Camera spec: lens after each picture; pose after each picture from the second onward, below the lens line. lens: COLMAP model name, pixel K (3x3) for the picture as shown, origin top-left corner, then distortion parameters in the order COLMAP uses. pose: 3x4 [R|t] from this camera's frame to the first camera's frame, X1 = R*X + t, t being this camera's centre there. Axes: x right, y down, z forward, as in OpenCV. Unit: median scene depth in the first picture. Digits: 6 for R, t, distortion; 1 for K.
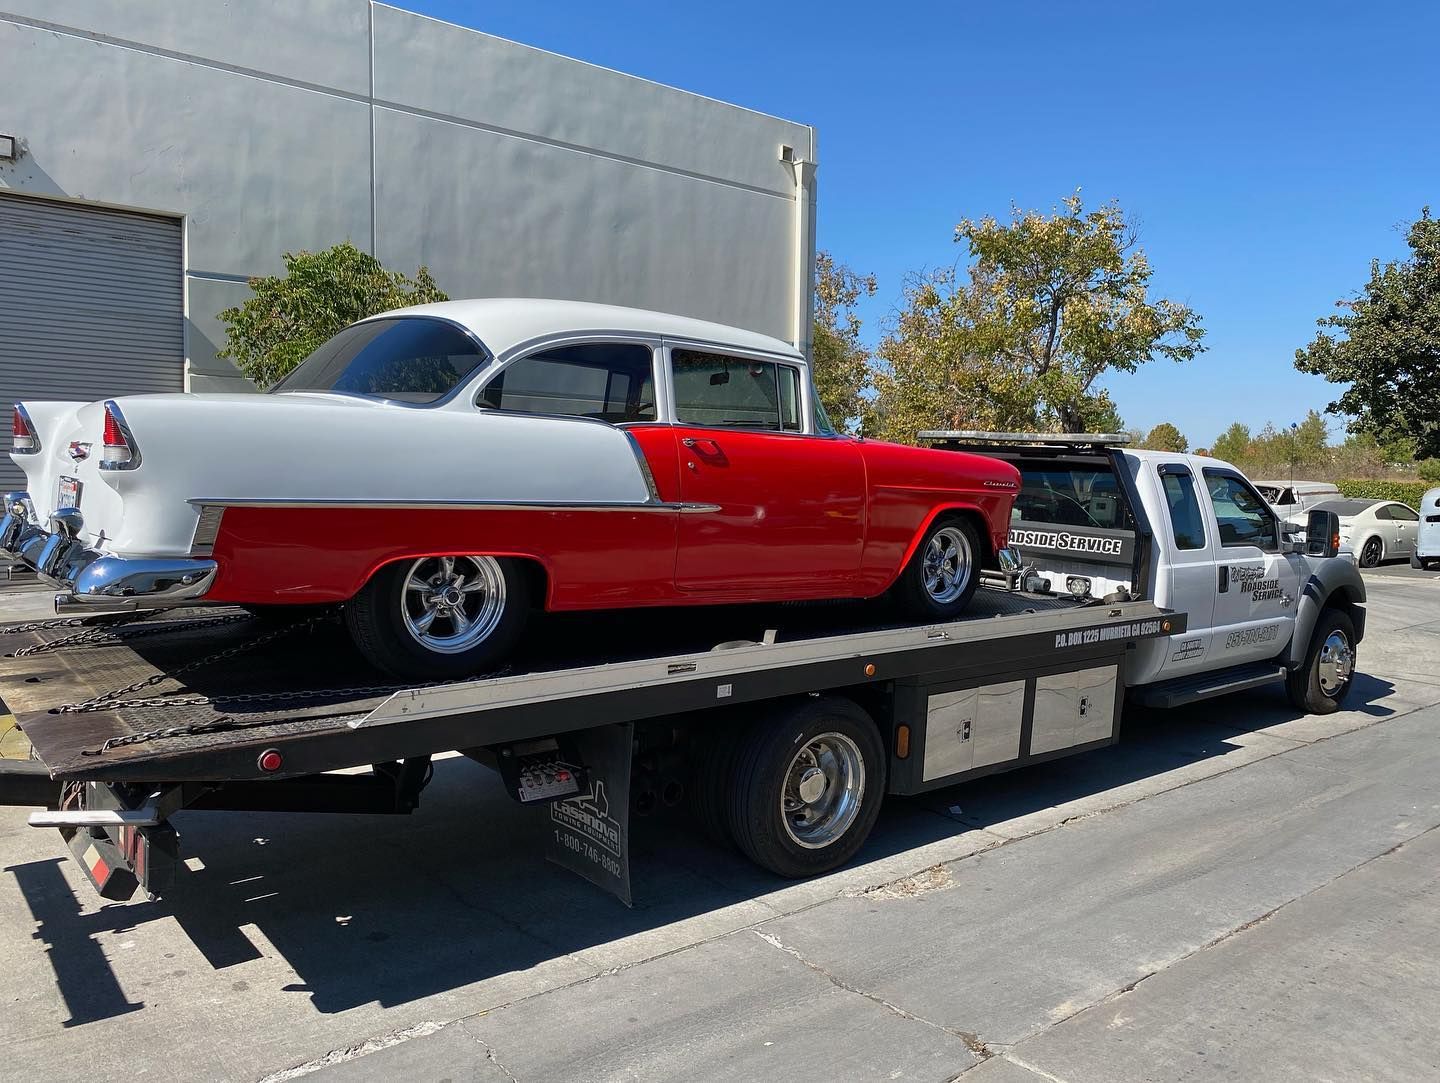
lens RADIAL K [[1142.5, 0, 720.0], [0, 1142.5, 541.5], [0, 0, 1]] dist [0.016319, -0.007079]
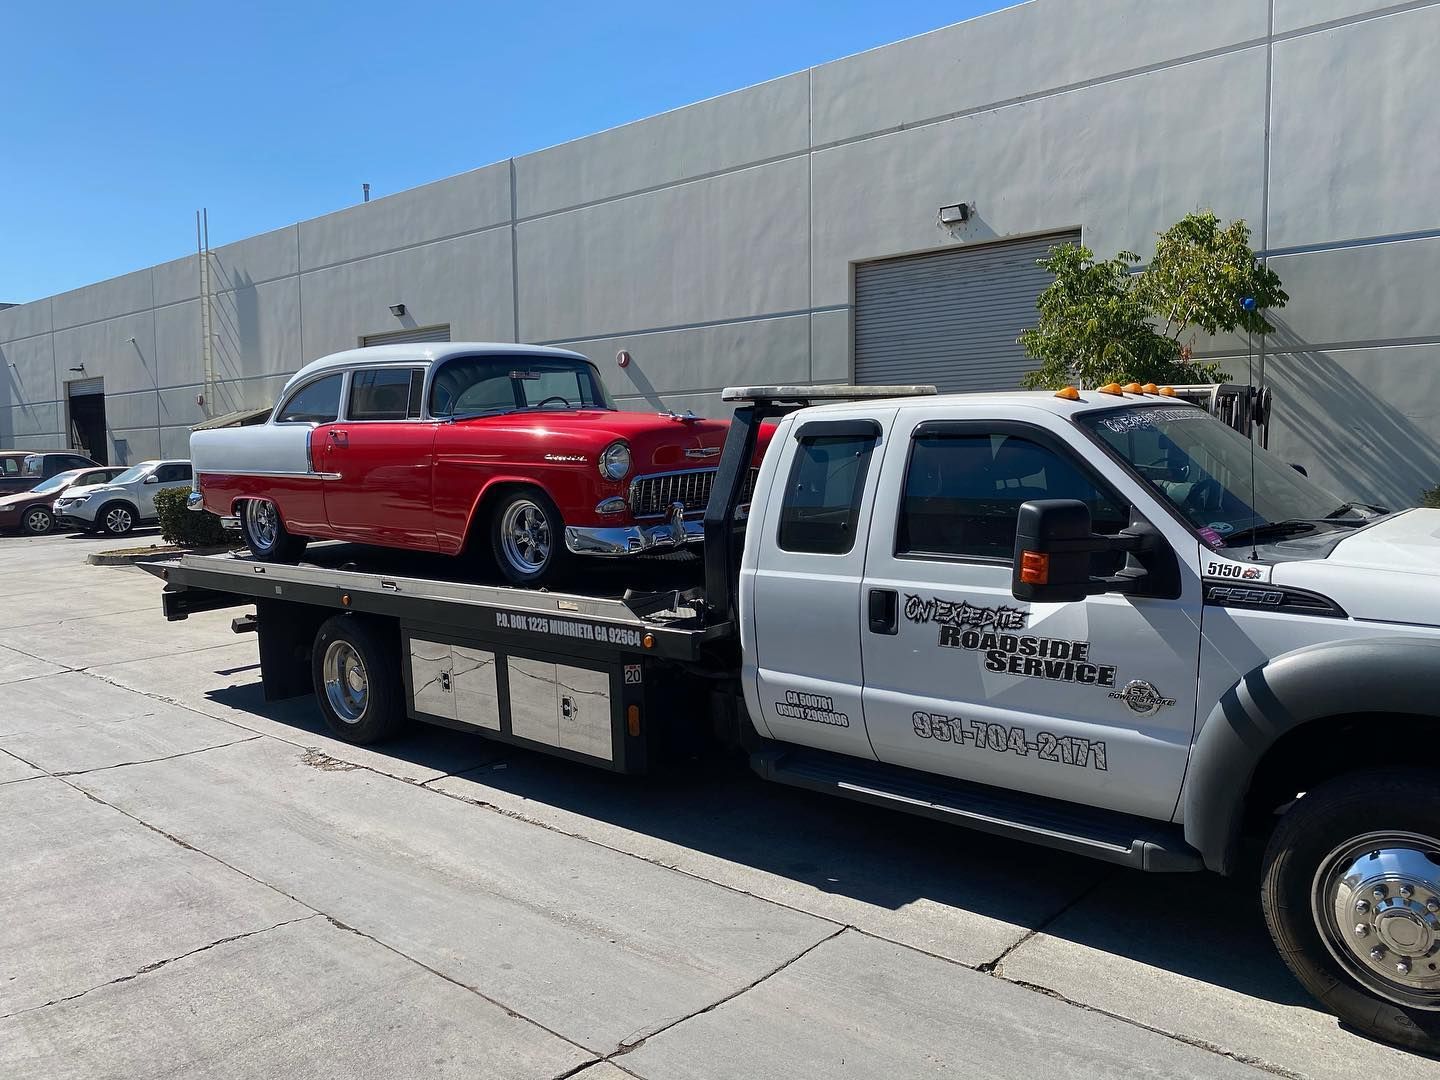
lens RADIAL K [[1142.5, 0, 720.0], [0, 1142.5, 540.0], [0, 0, 1]] dist [0.016319, -0.007079]
pose [[0.139336, 0.056016, -0.988659, 0.904223], [-0.044350, 0.997750, 0.050281, -0.026071], [0.989251, 0.036841, 0.141507, 0.743509]]
